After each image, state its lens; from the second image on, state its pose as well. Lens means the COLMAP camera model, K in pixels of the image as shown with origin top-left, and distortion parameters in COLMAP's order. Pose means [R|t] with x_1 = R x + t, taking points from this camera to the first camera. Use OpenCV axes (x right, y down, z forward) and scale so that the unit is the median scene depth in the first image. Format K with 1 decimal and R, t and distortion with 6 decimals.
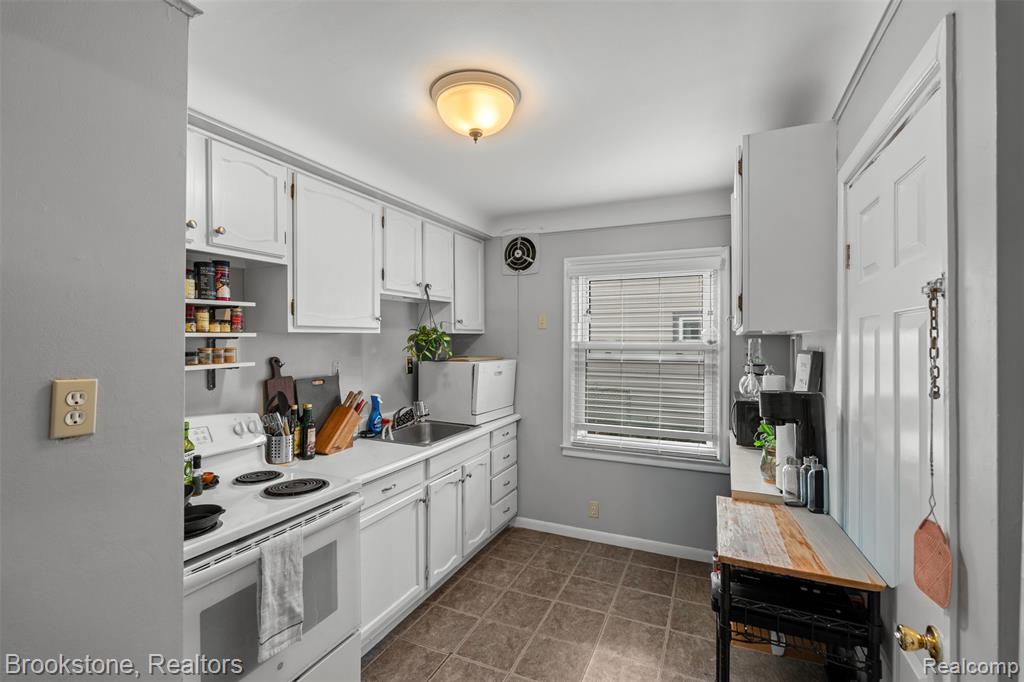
lens RADIAL K [[448.9, 0, 509.0], [0, 448.9, 336.9], [0, 0, 1]] dist [-0.008268, 0.001620]
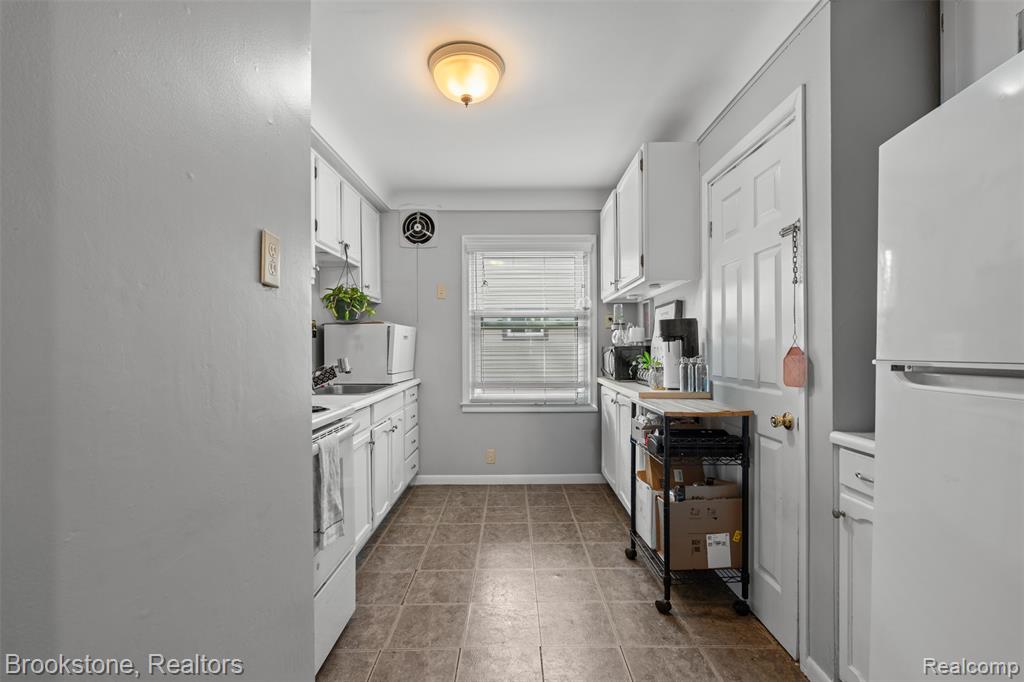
lens RADIAL K [[448.9, 0, 509.2], [0, 448.9, 345.1], [0, 0, 1]] dist [-0.008268, 0.001620]
pose [[0.911084, -0.004677, 0.412194, -0.261479], [0.003549, 0.999988, 0.003503, 0.106820], [-0.412205, -0.001729, 0.911090, -0.066804]]
